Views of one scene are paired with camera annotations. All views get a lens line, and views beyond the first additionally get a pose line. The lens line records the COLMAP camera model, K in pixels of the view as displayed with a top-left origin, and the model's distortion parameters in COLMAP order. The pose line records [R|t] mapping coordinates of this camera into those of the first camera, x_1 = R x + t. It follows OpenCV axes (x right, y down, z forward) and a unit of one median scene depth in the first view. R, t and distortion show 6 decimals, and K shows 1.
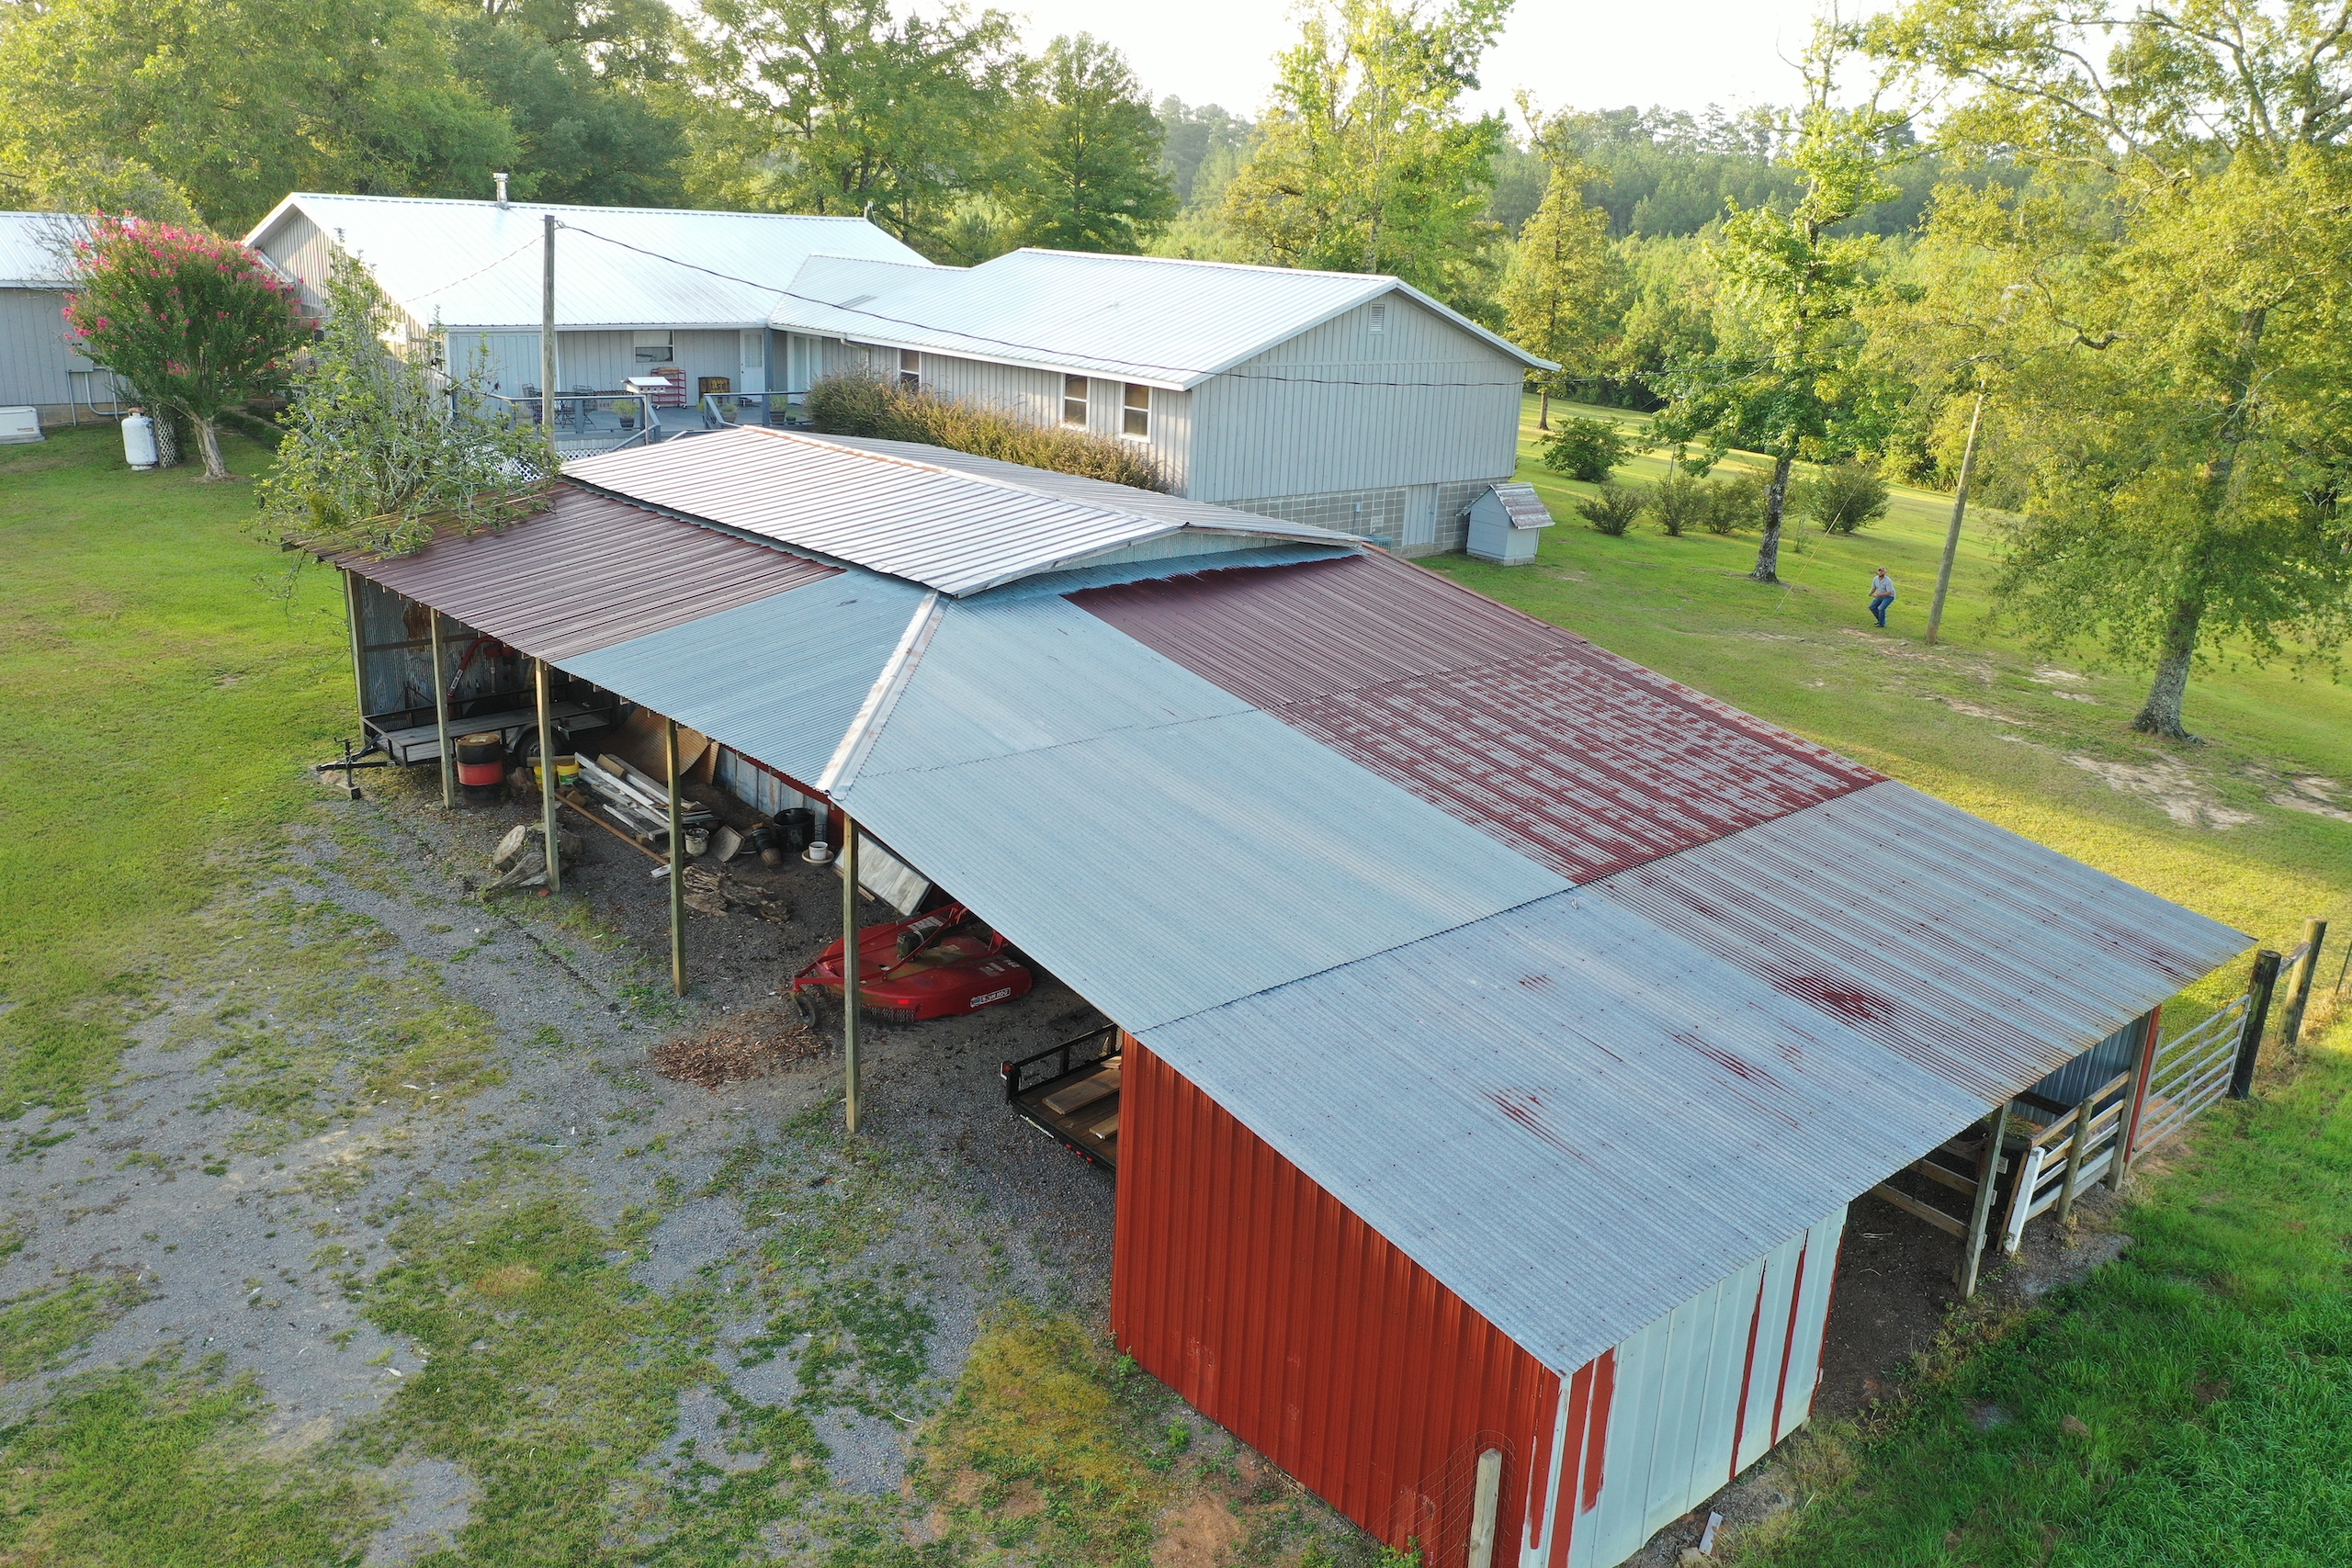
lens RADIAL K [[1867.2, 0, 1176.0], [0, 1867.2, 784.0], [0, 0, 1]] dist [0.008014, 0.010859]
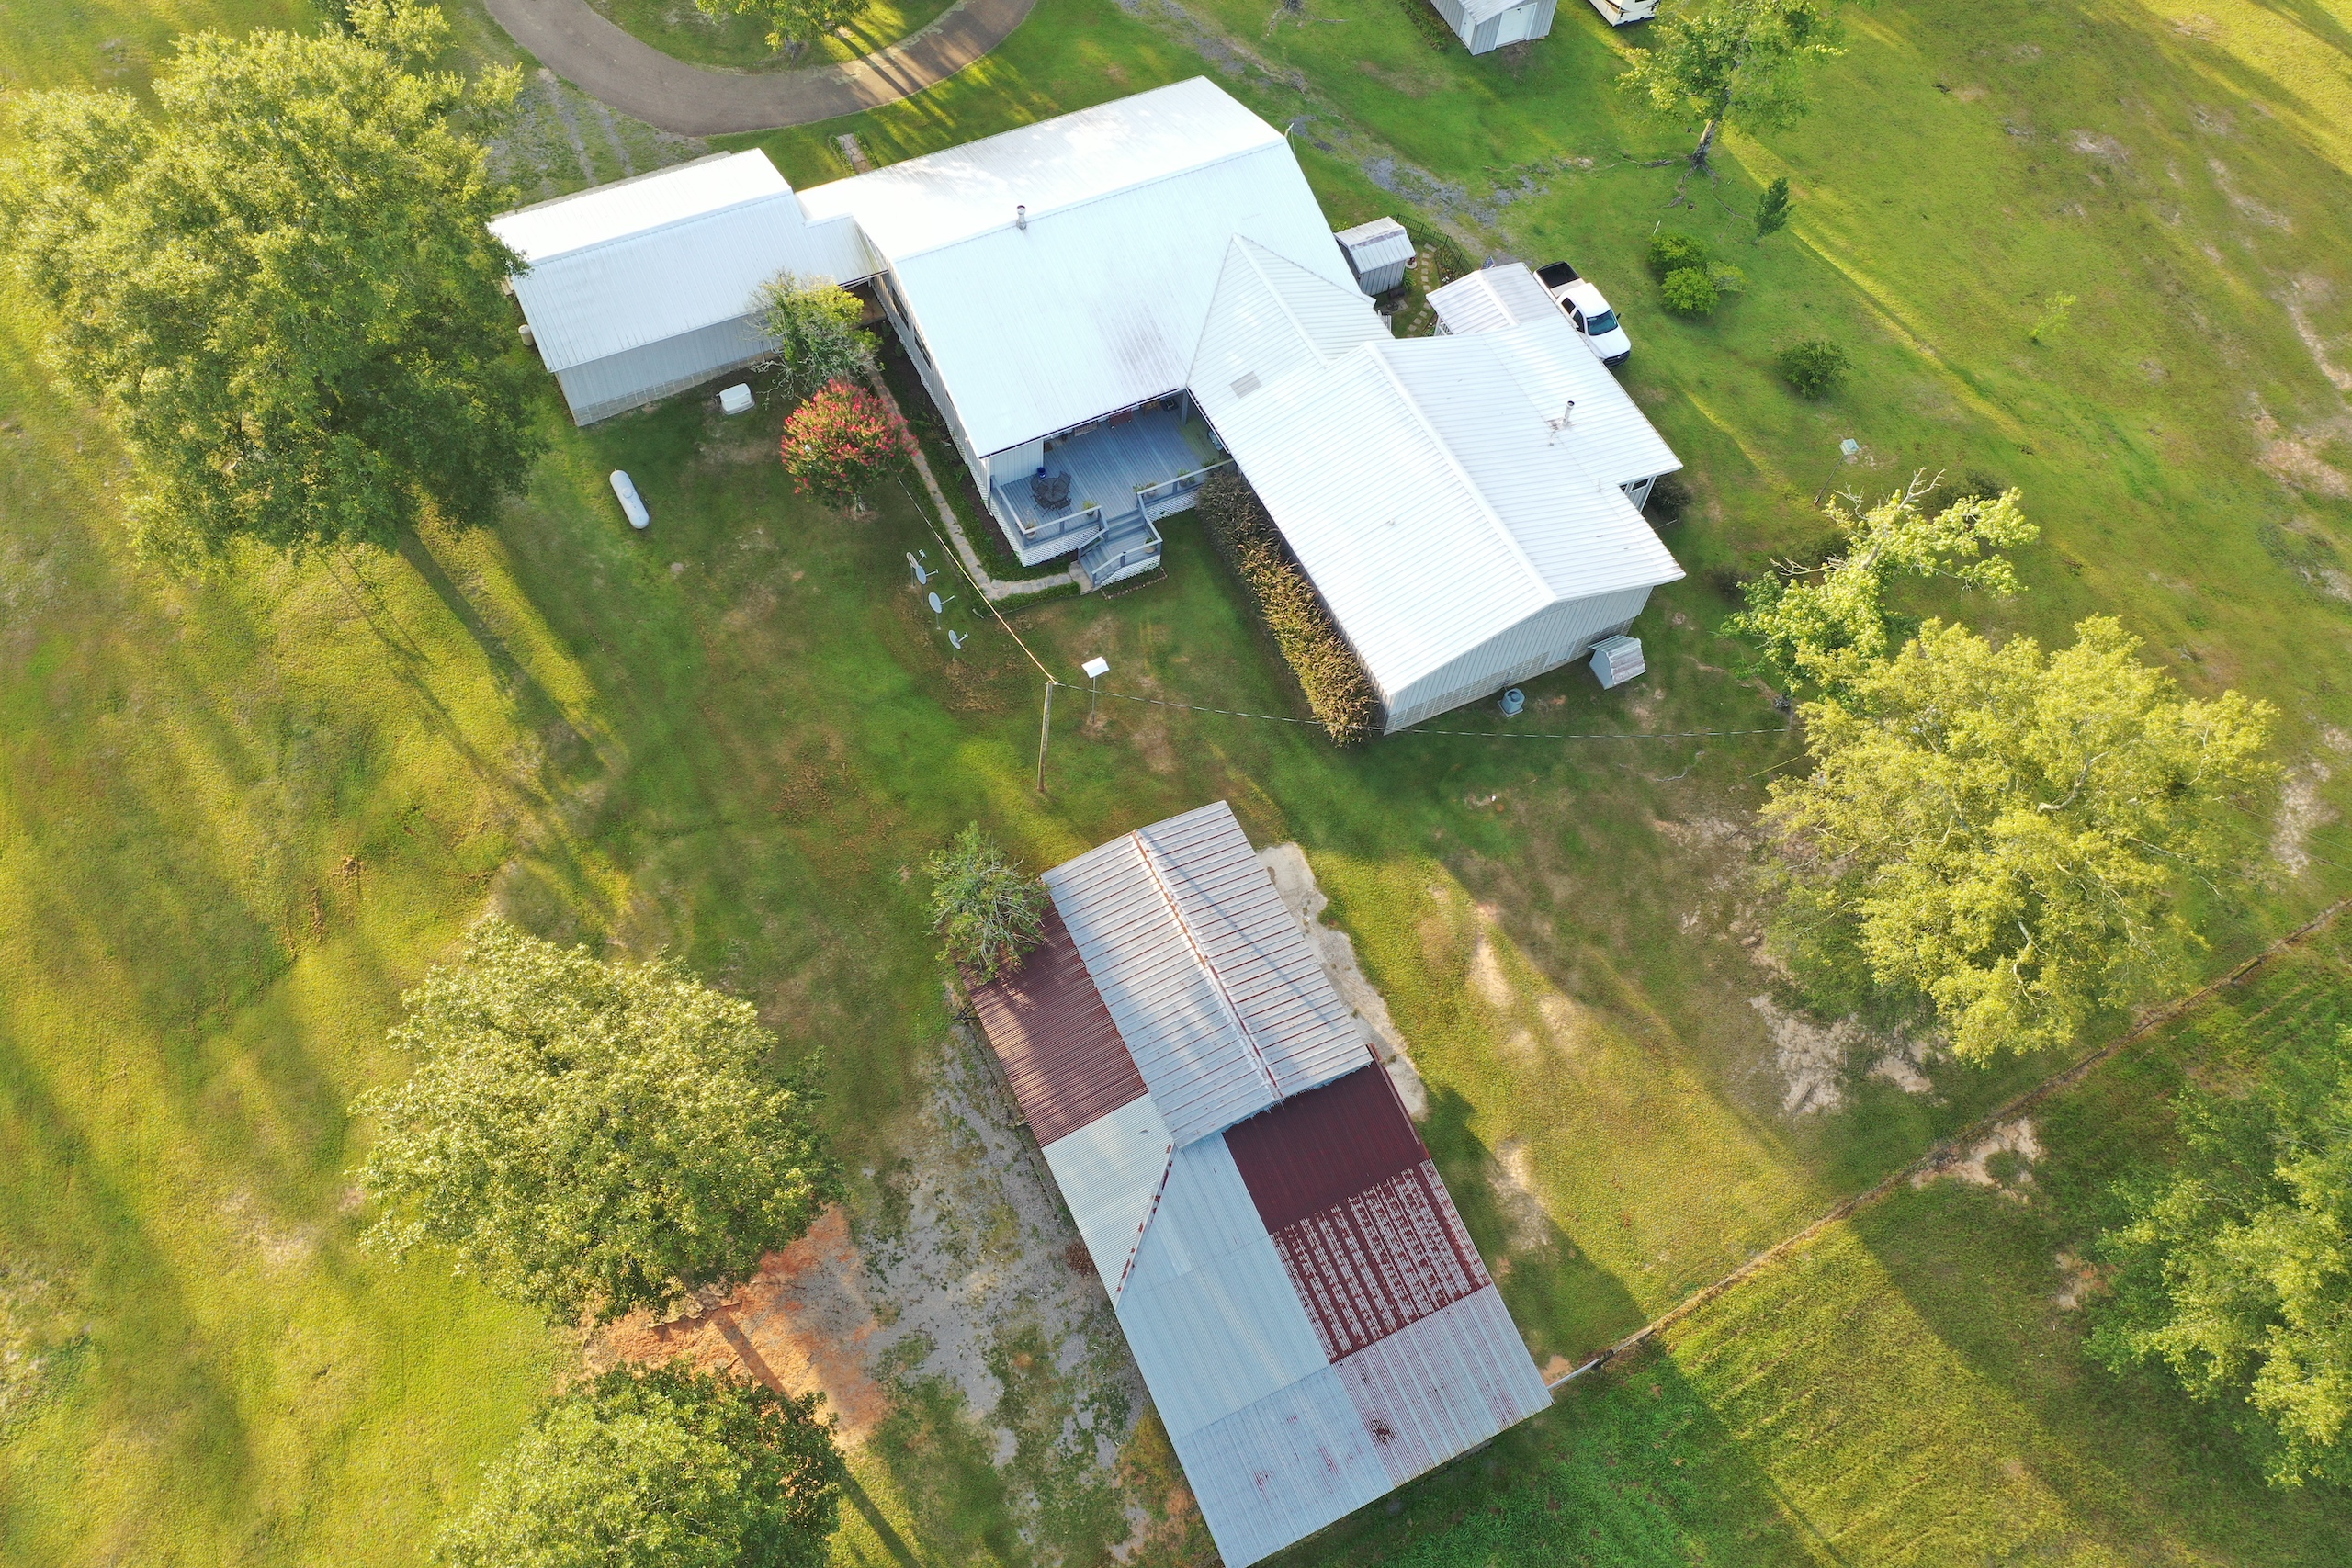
lens RADIAL K [[1867.2, 0, 1176.0], [0, 1867.2, 784.0], [0, 0, 1]] dist [0.008014, 0.010859]
pose [[0.961077, 0.244098, -0.129408, 0.104094], [-0.094945, 0.731677, 0.675007, -2.380520], [0.259452, -0.636447, 0.726374, -0.682682]]
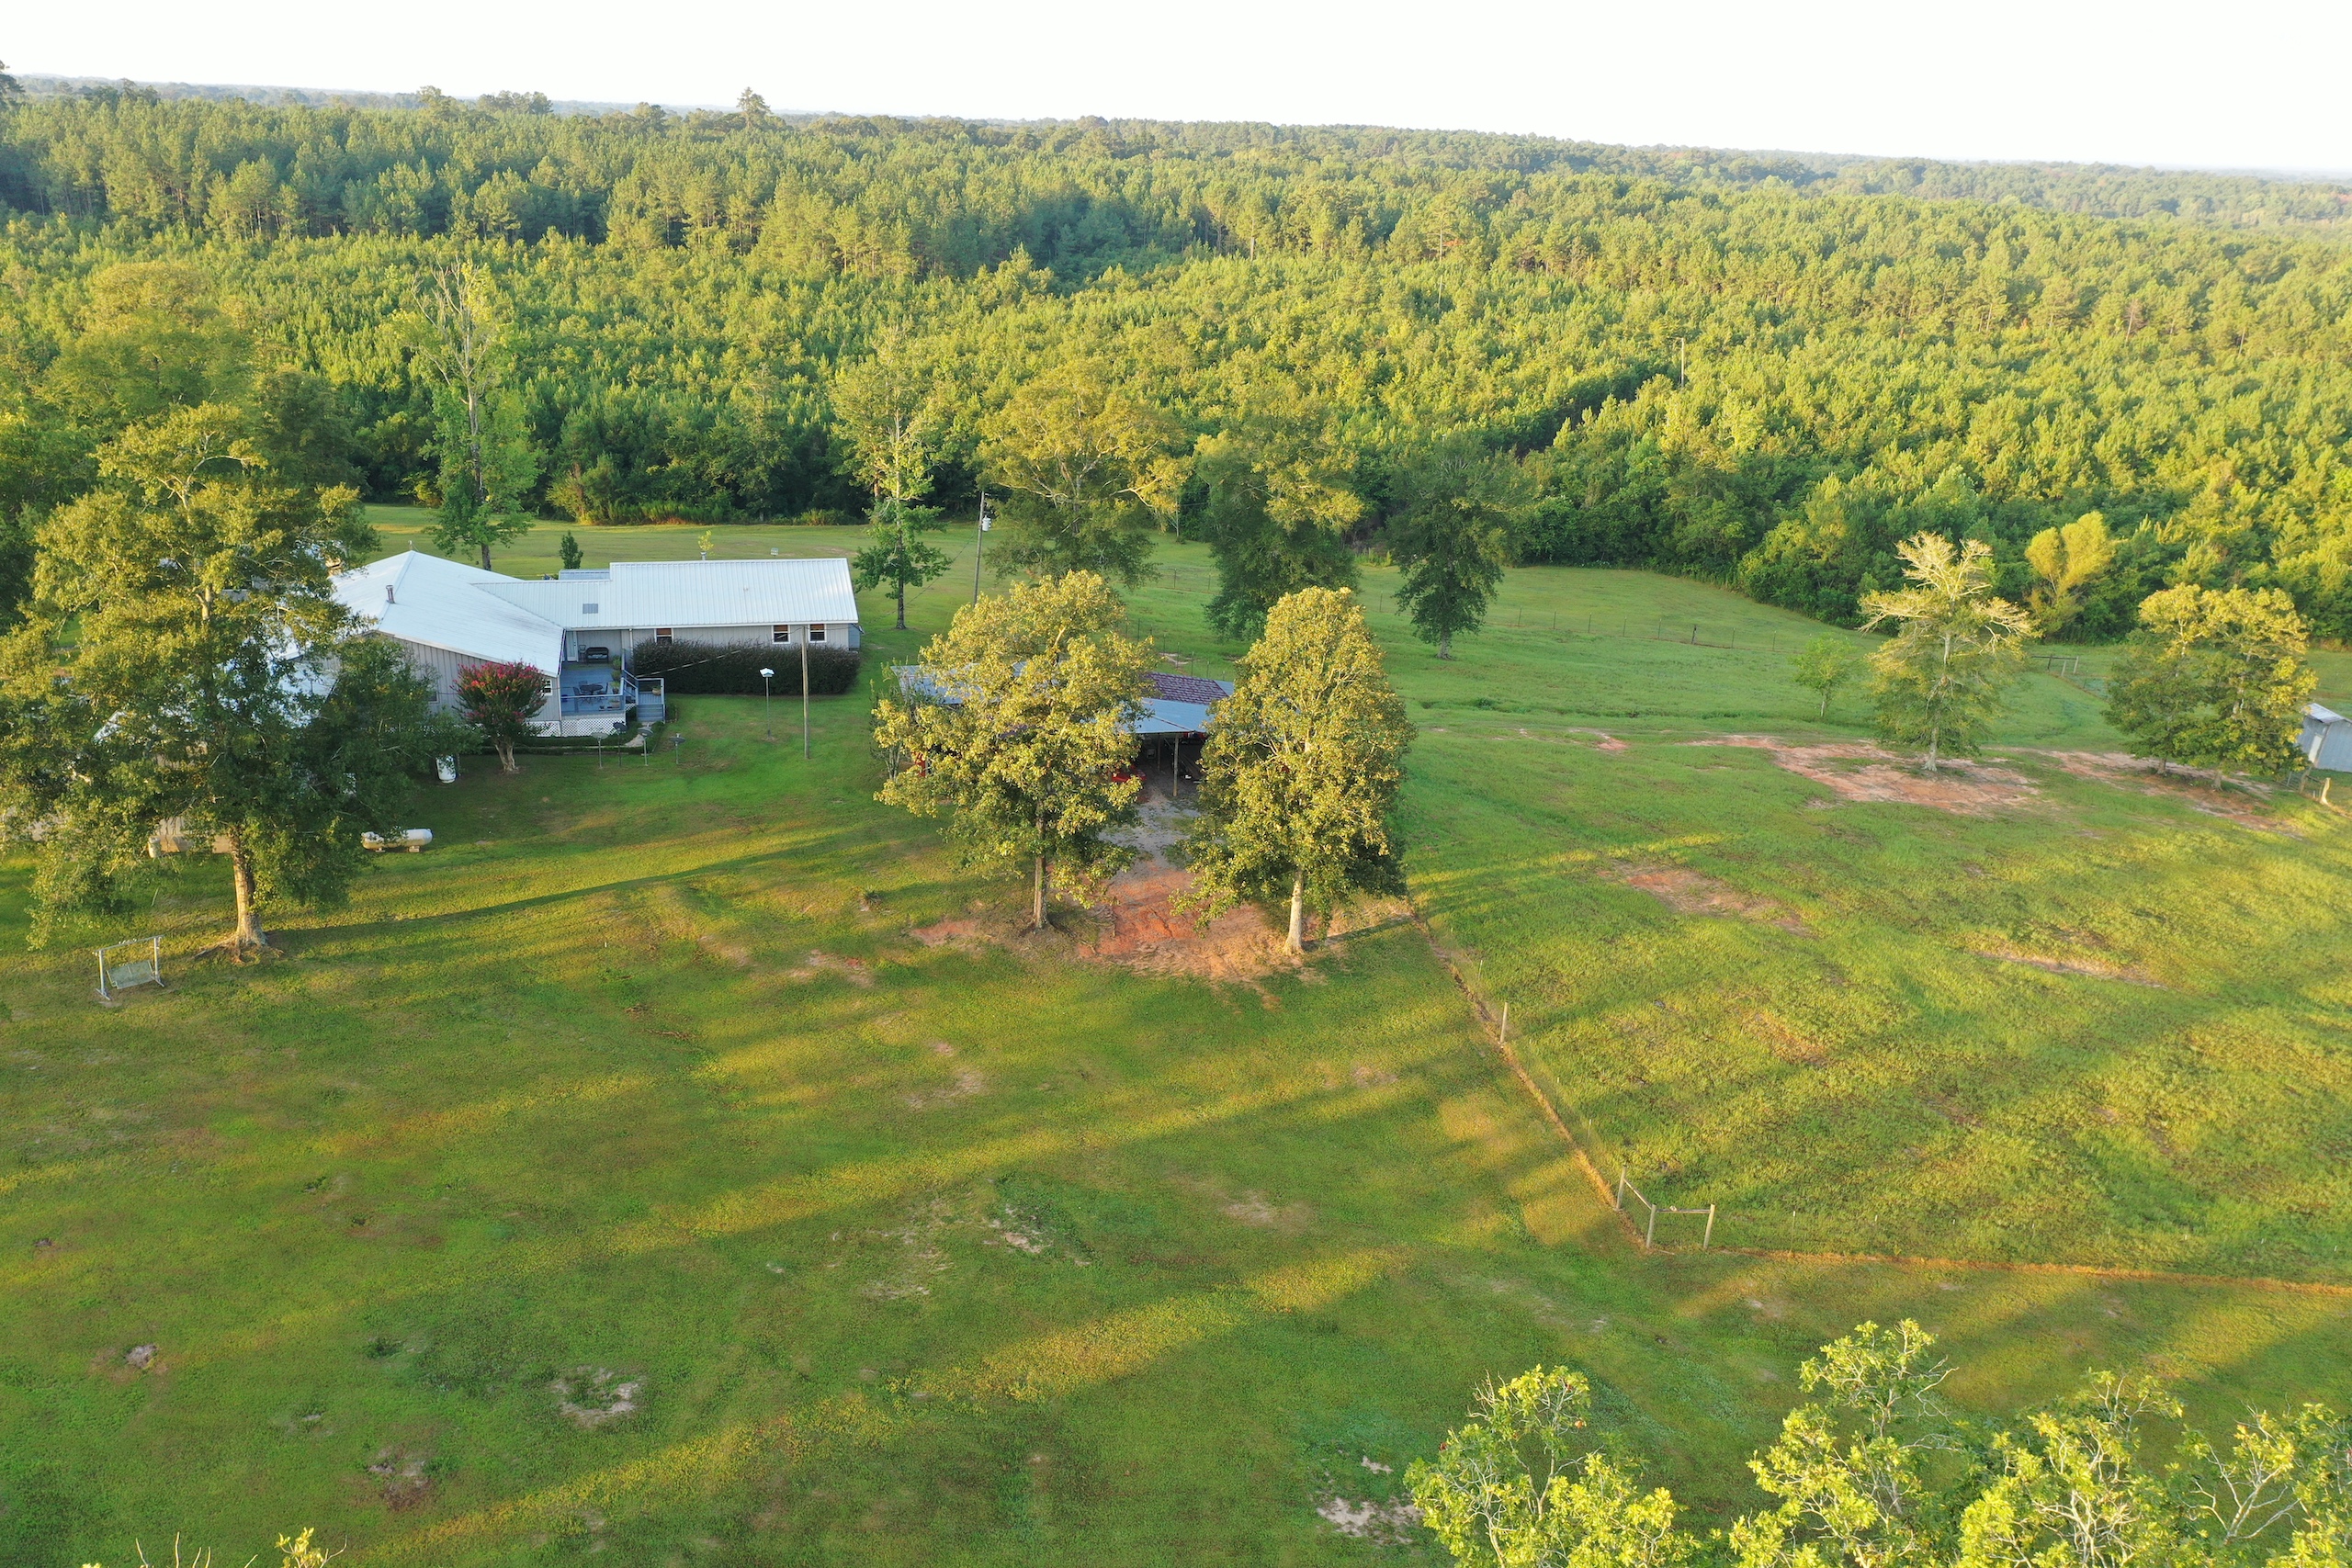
lens RADIAL K [[1867.2, 0, 1176.0], [0, 1867.2, 784.0], [0, 0, 1]] dist [0.008014, 0.010859]
pose [[0.465237, -0.320782, 0.825017, -3.916670], [0.246307, 0.942131, 0.227424, -0.908710], [-0.850228, 0.097401, 0.517325, -1.506278]]
